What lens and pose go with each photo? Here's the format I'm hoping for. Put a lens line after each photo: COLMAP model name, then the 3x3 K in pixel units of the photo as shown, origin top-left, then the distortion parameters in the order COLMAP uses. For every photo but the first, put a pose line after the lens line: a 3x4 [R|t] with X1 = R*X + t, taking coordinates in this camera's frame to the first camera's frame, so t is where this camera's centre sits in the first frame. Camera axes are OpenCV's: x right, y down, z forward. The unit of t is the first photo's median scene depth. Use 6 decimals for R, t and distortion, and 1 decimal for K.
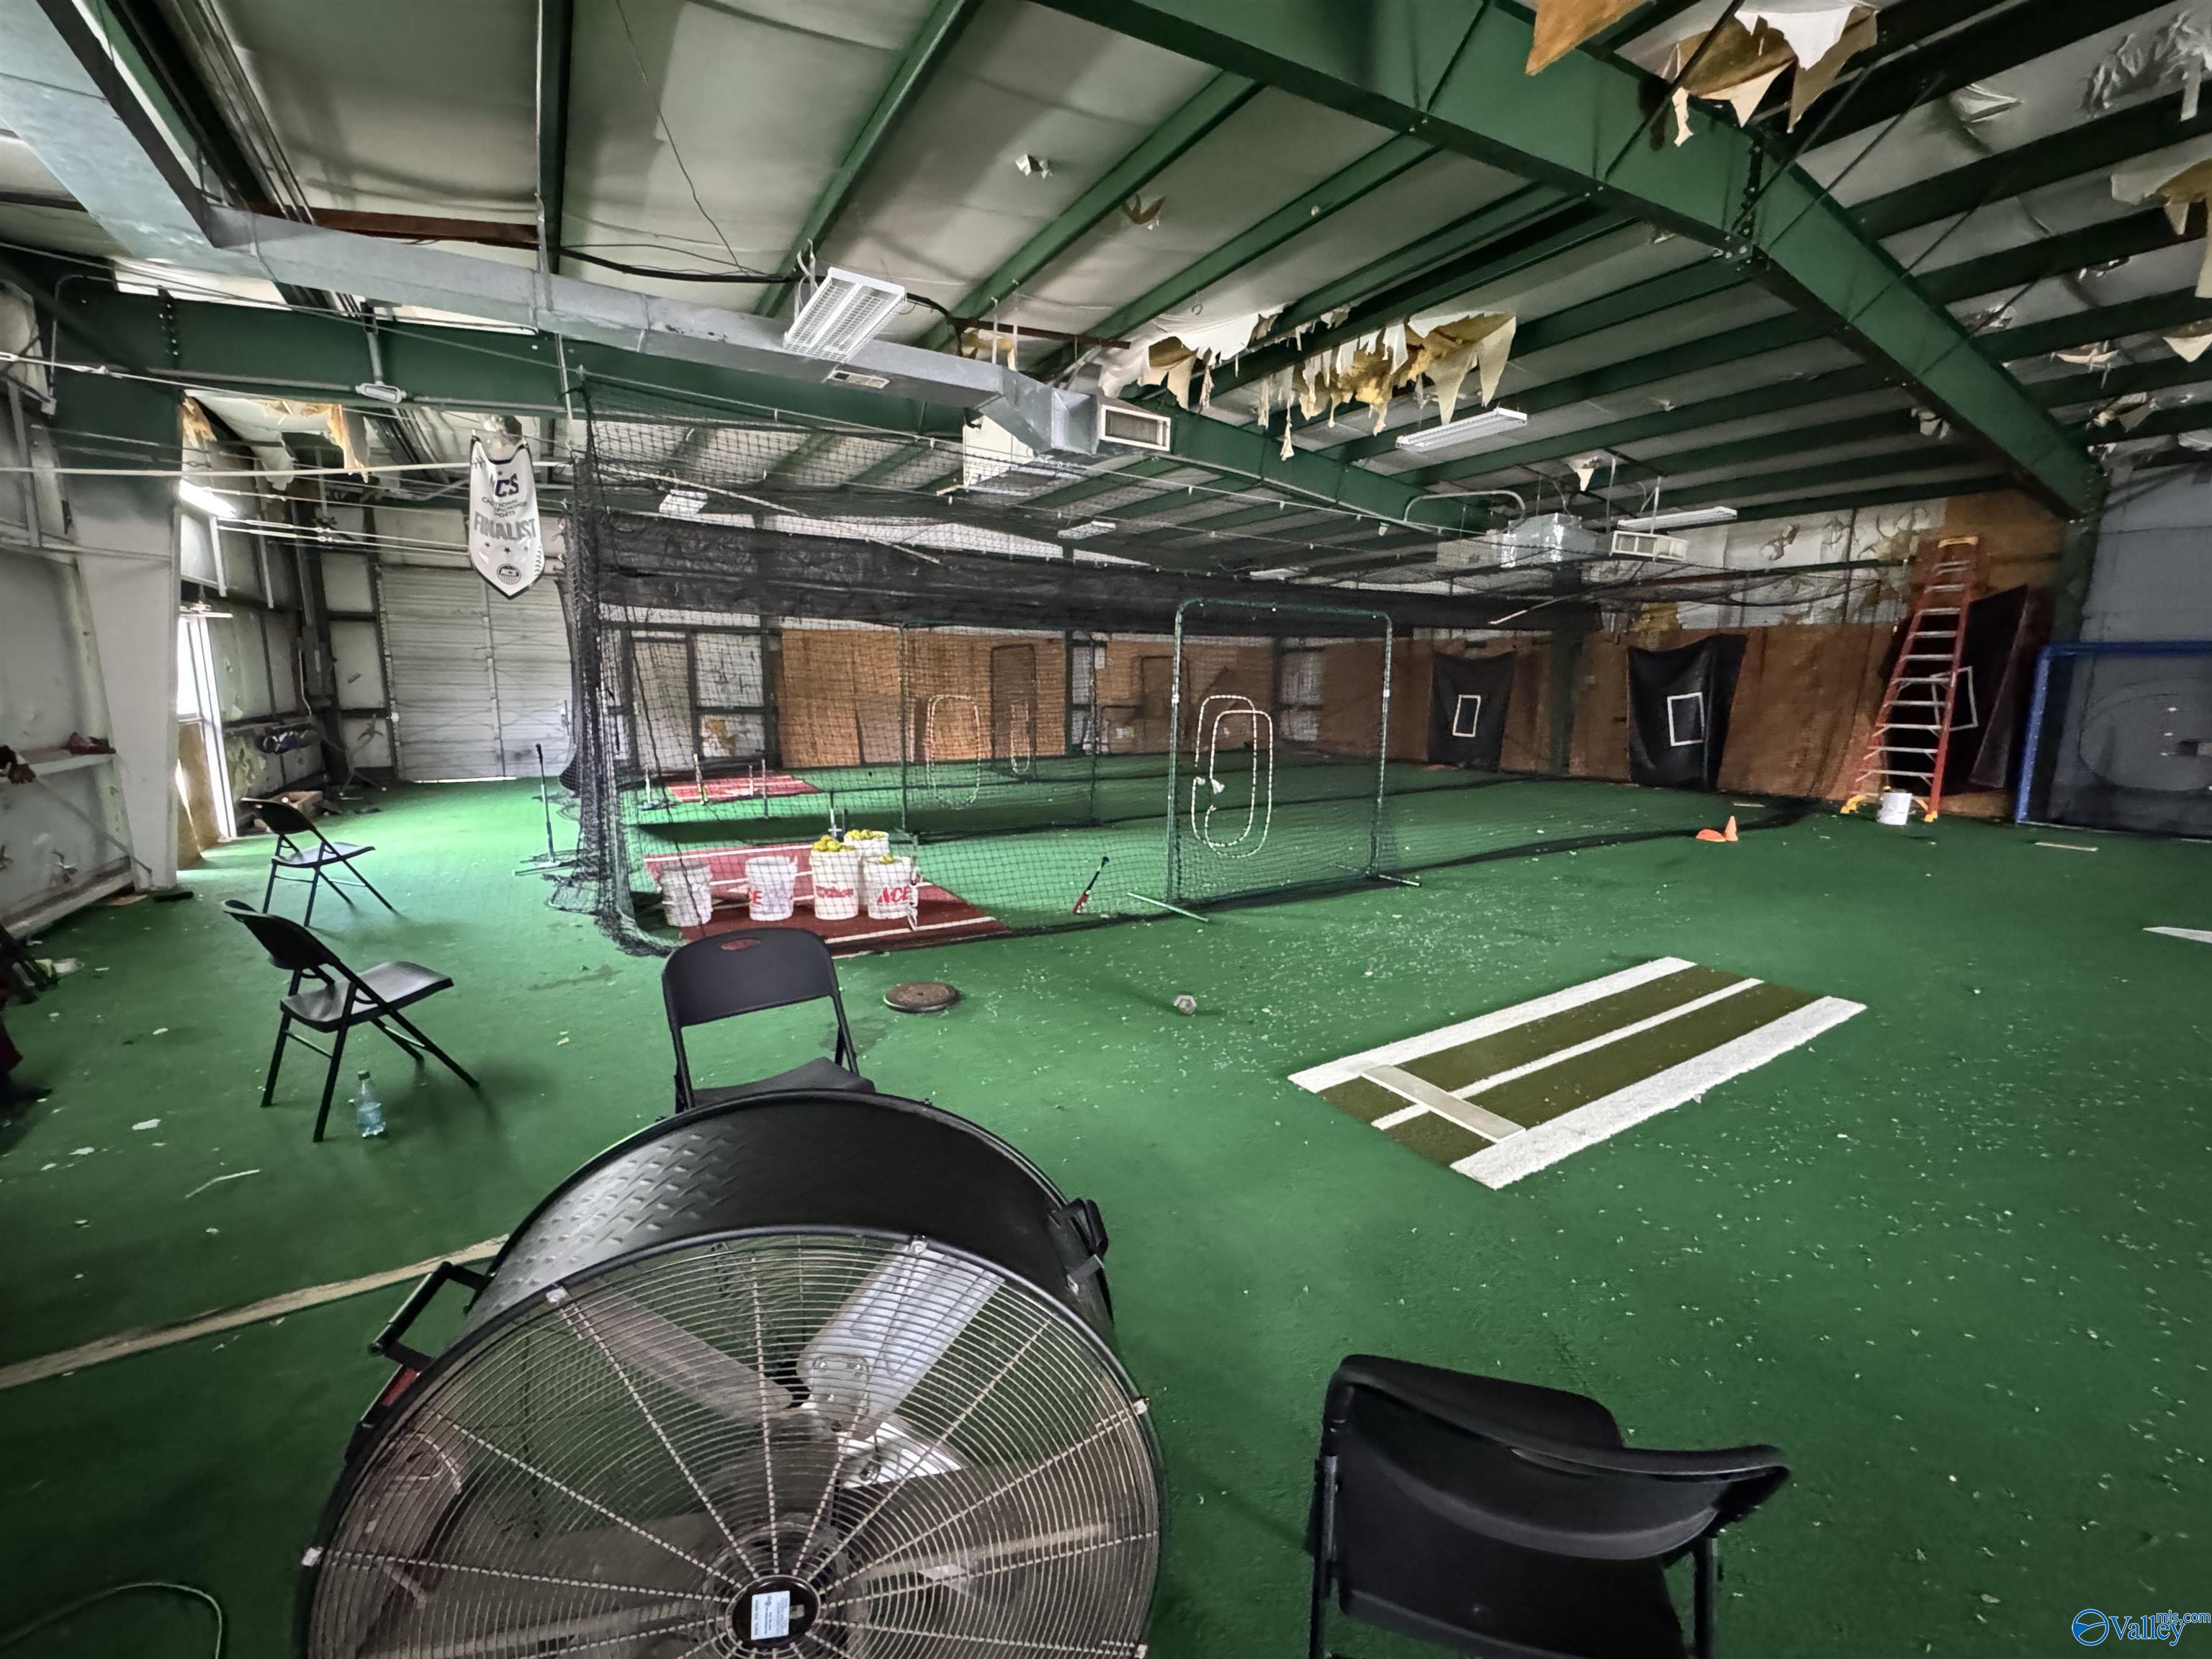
lens RADIAL K [[883.2, 0, 1104.4], [0, 883.2, 824.5], [0, 0, 1]] dist [-0.001612, -0.000041]
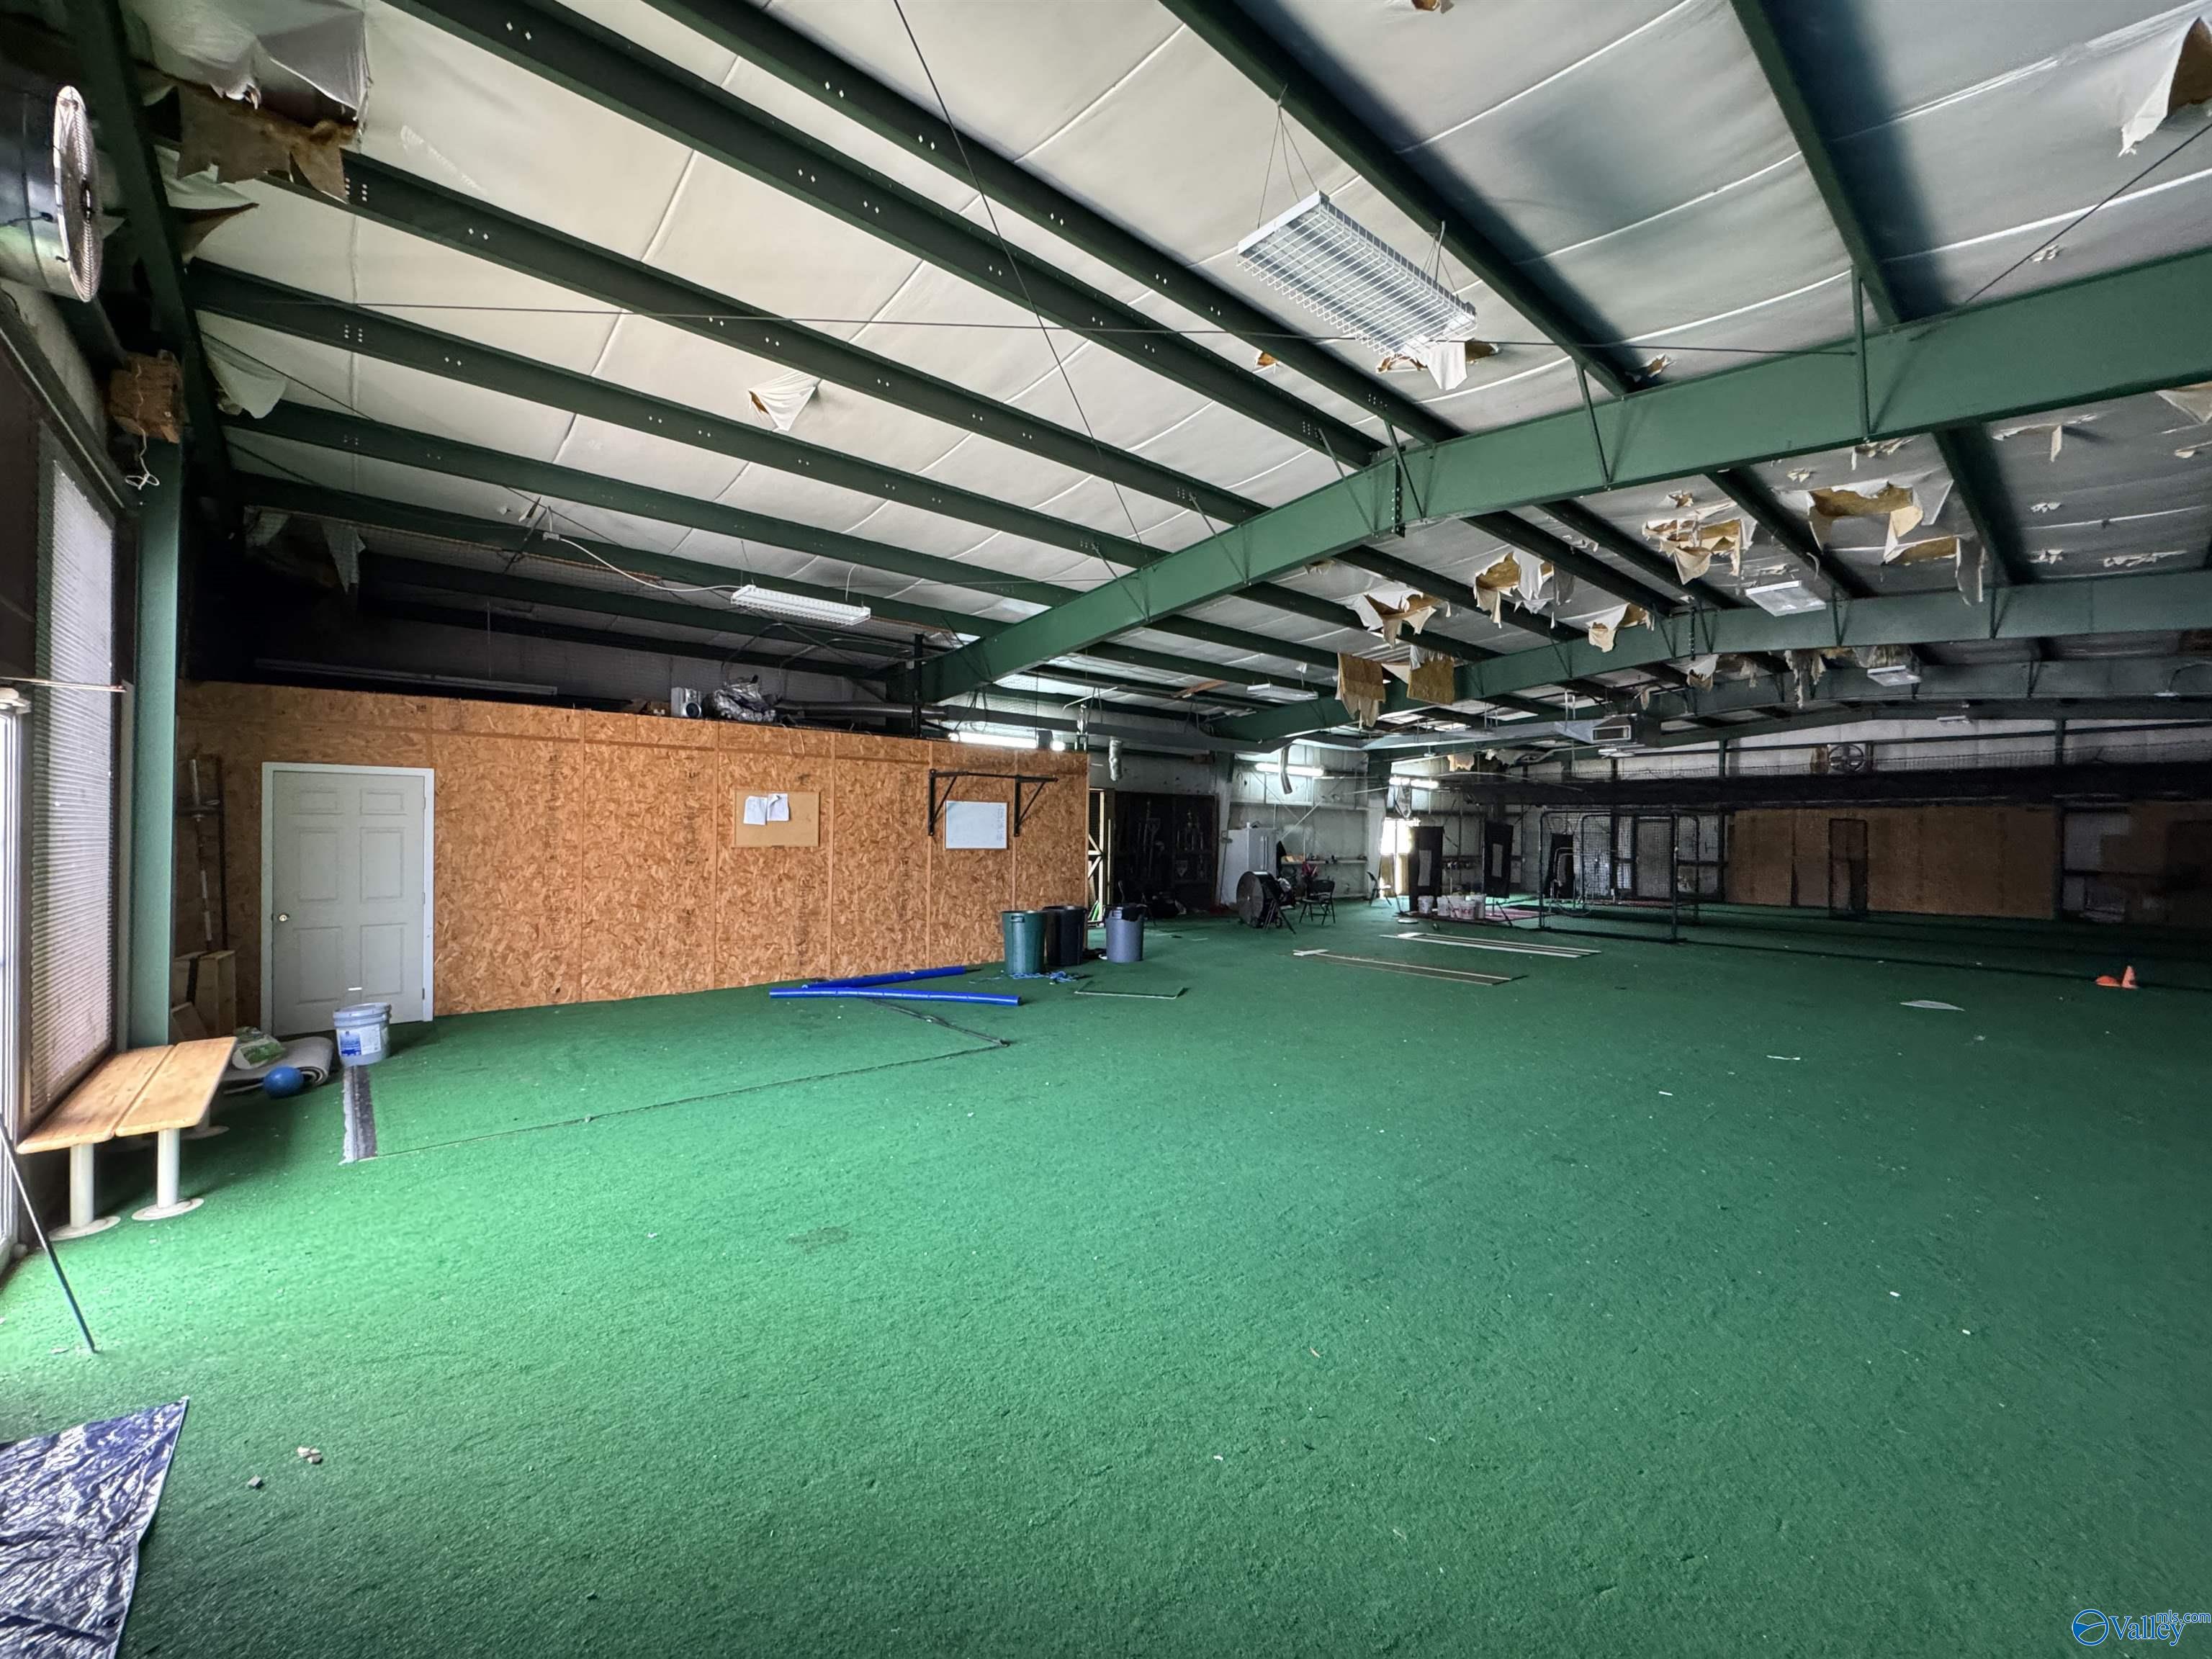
lens RADIAL K [[883.2, 0, 1104.1], [0, 883.2, 829.1], [0, 0, 1]] dist [-0.001612, -0.000041]
pose [[0.151931, -0.013164, -0.988303, 1.300229], [-0.168809, 0.984874, -0.039069, 0.066037], [0.973869, 0.172770, 0.147411, -0.354848]]
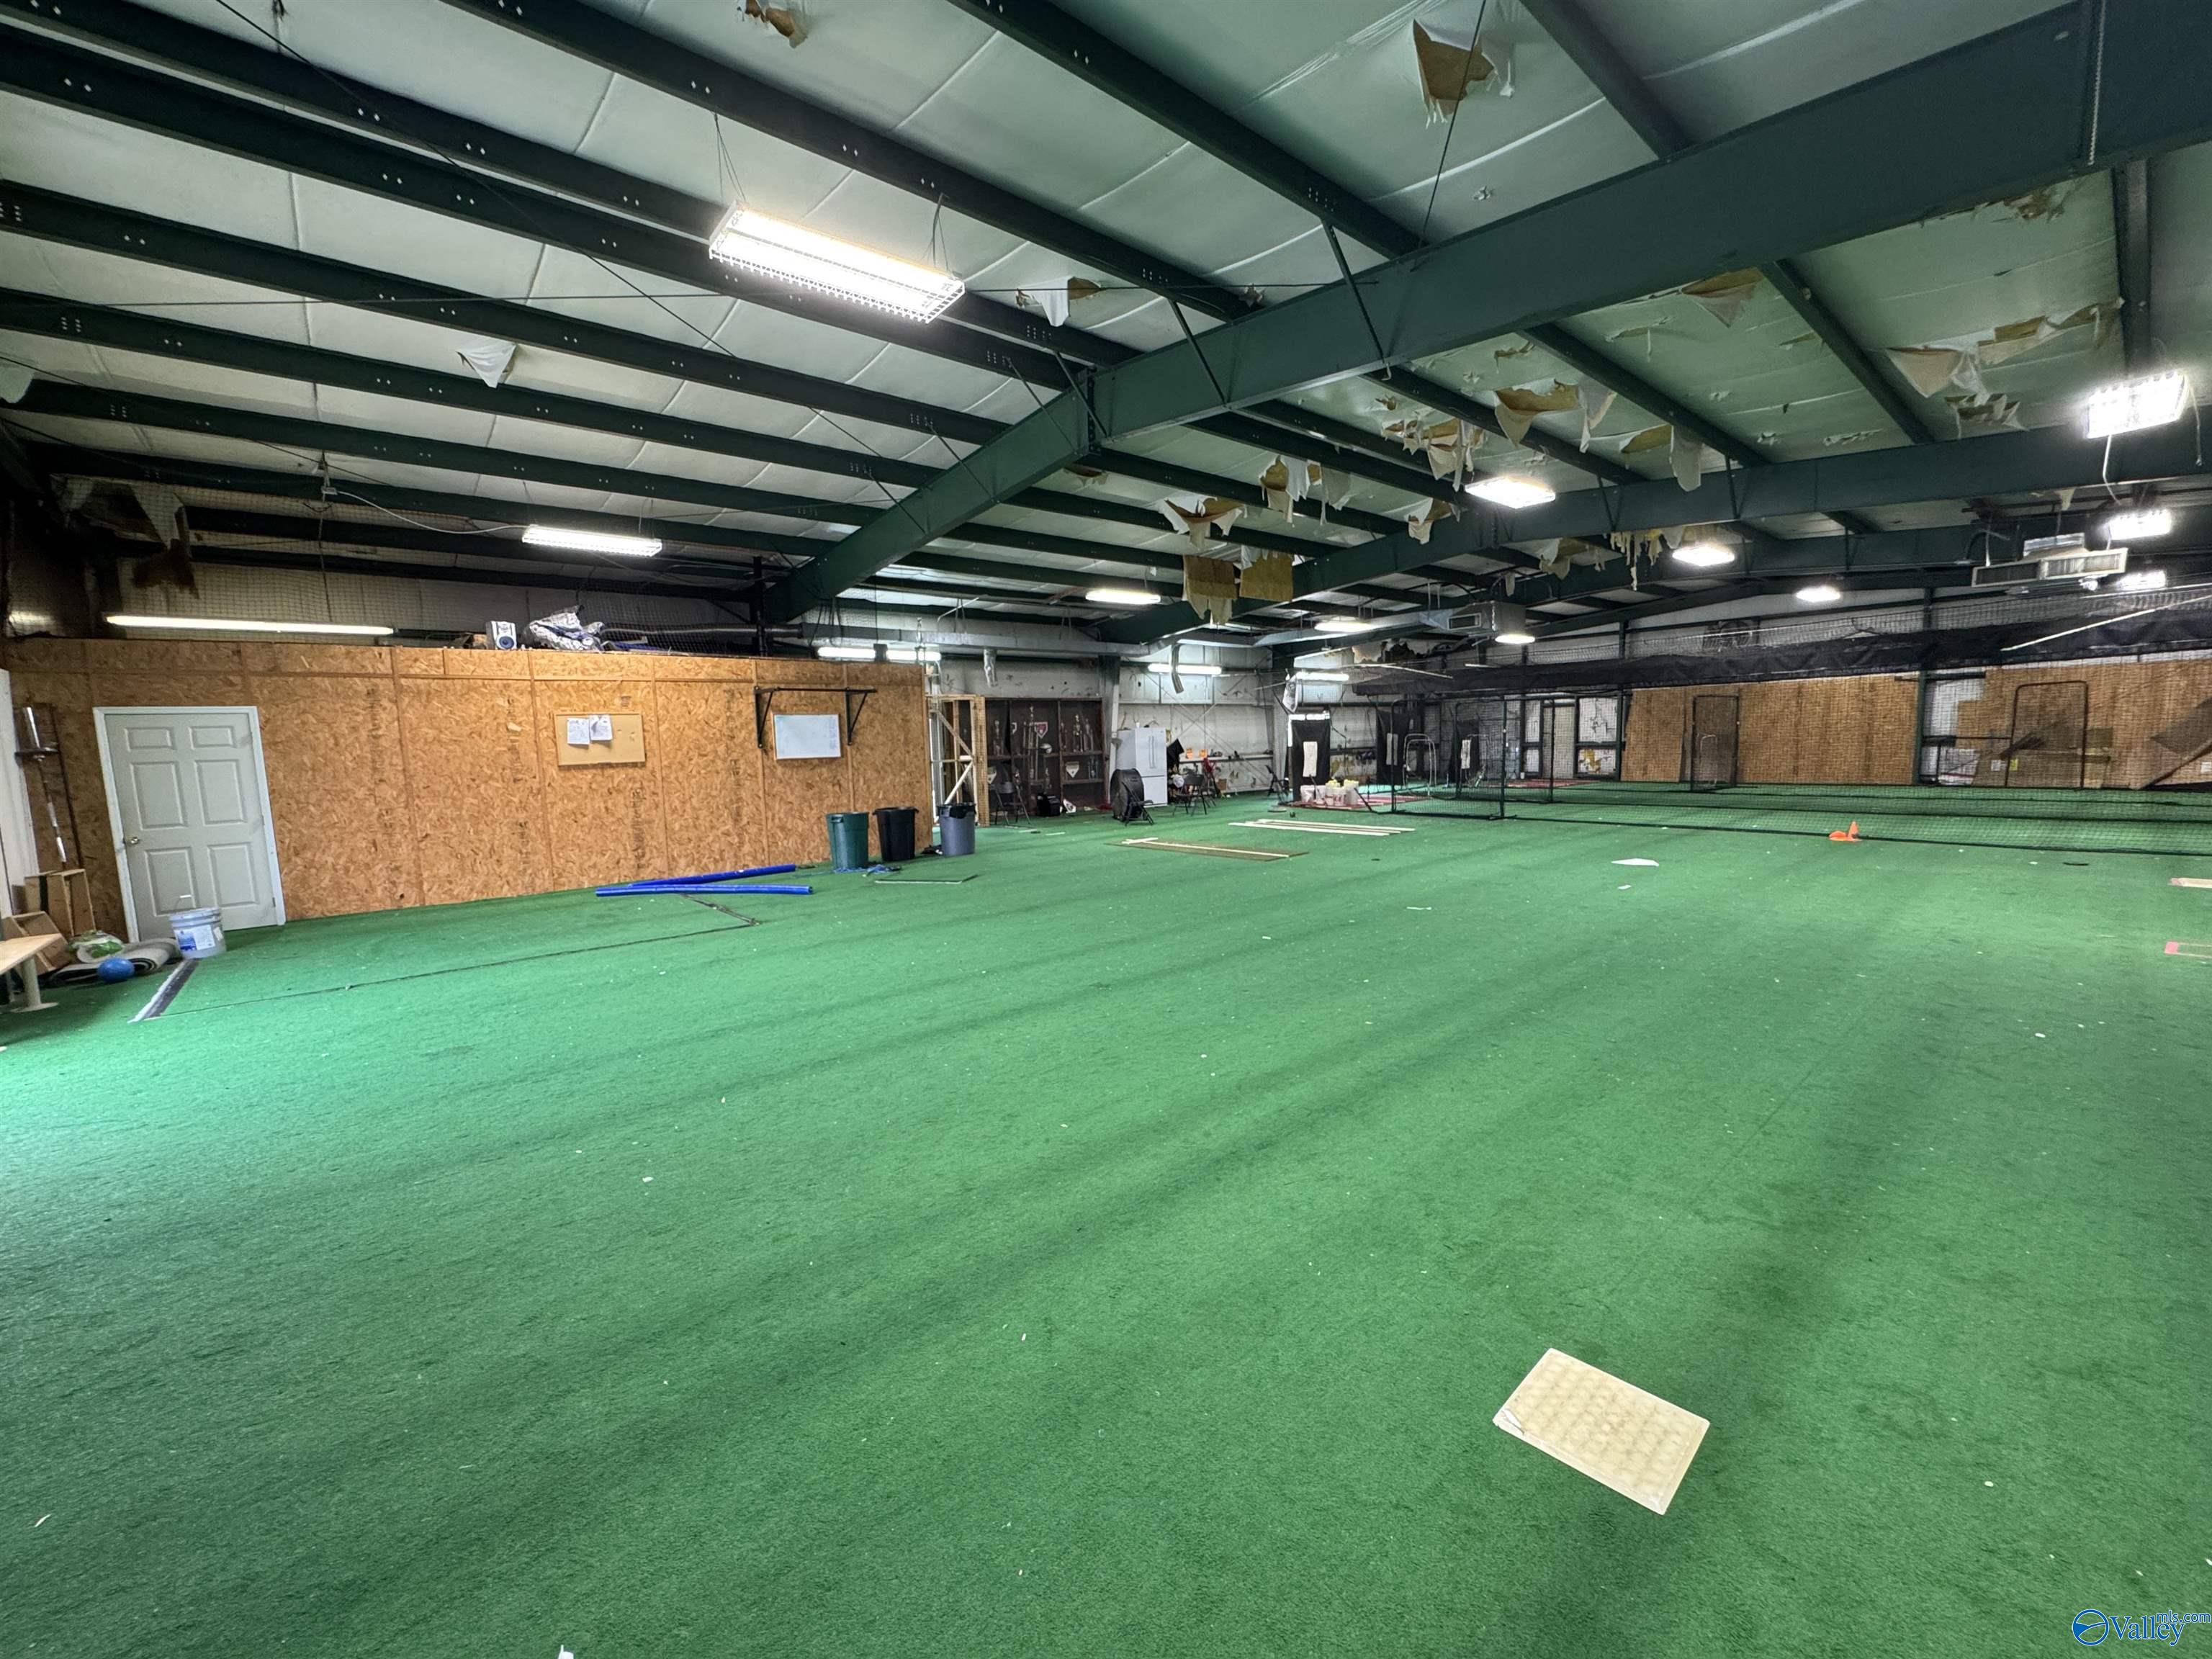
lens RADIAL K [[883.2, 0, 1103.4], [0, 883.2, 833.2], [0, 0, 1]] dist [-0.001612, -0.000041]
pose [[0.143113, 0.090703, -0.985541, 1.420815], [-0.128267, 0.989093, 0.072403, 0.040883], [0.981359, 0.116051, 0.153187, -0.153277]]
